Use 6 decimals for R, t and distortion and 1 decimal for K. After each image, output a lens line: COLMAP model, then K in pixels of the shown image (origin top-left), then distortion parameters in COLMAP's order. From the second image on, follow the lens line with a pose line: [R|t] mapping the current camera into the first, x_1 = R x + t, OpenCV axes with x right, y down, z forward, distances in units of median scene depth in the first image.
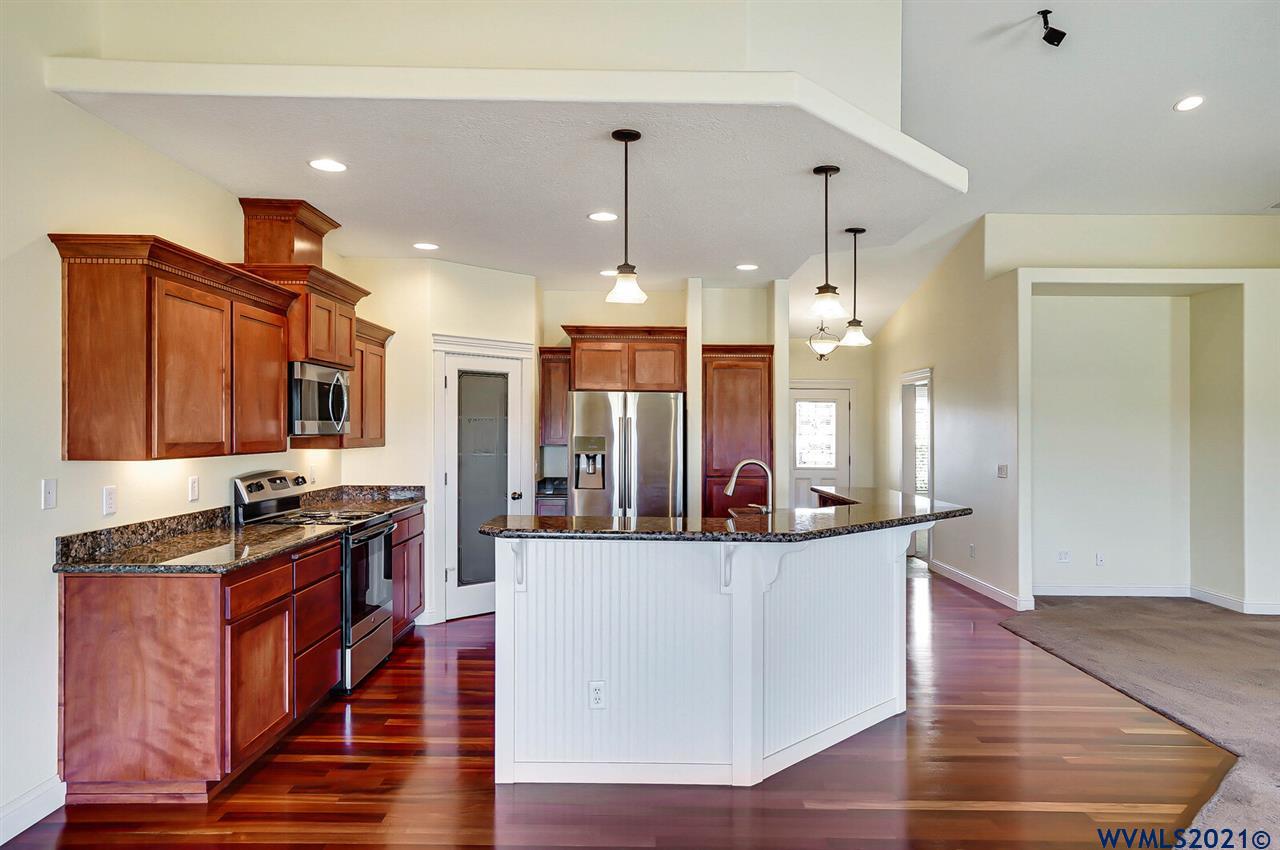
lens RADIAL K [[802.6, 0, 639.1], [0, 802.6, 431.3], [0, 0, 1]] dist [-0.002177, -0.000349]
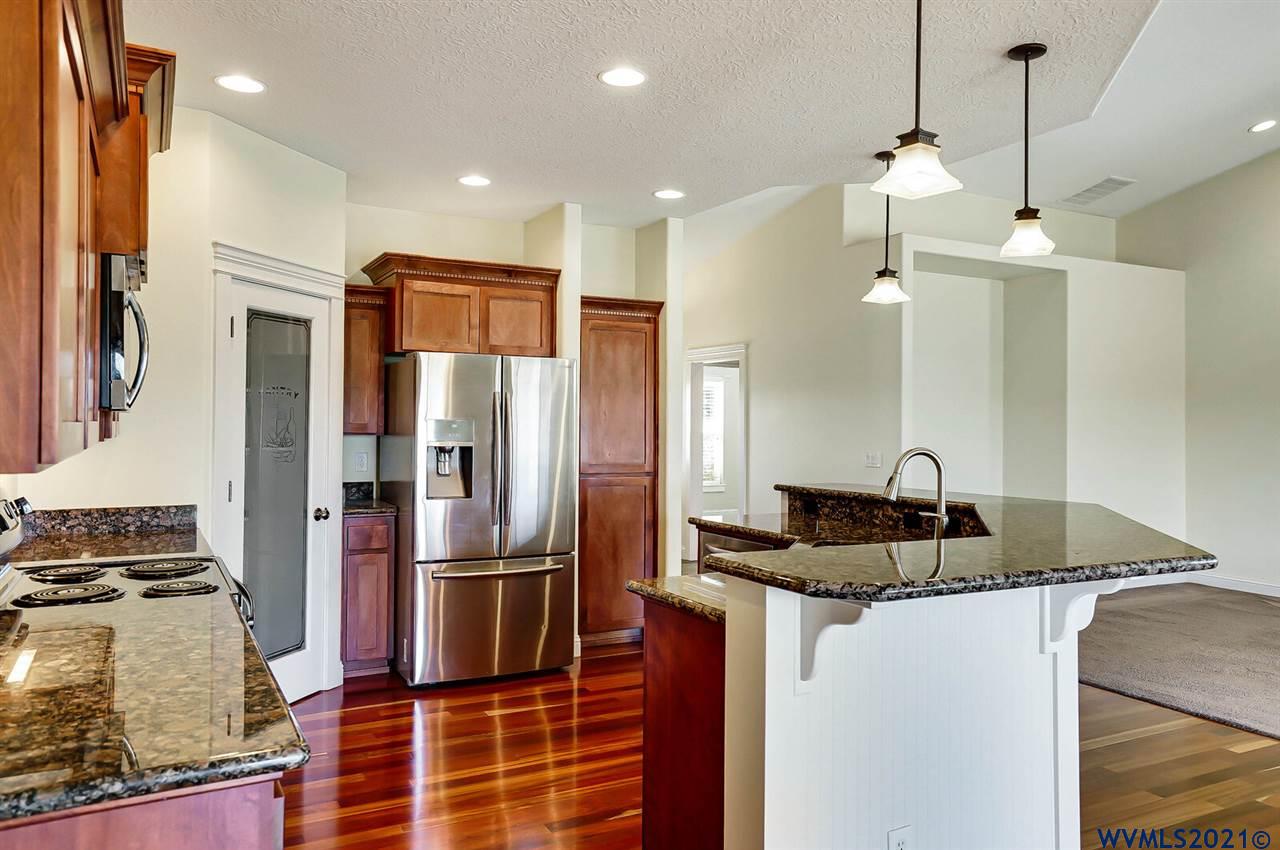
lens RADIAL K [[905.9, 0, 640.3], [0, 905.9, 414.5], [0, 0, 1]] dist [0.022123, 0.002998]
pose [[0.879439, 0.004464, 0.475991, -0.267014], [-0.001613, 0.999978, -0.006398, 0.006106], [-0.476009, 0.004859, 0.879427, 0.244485]]
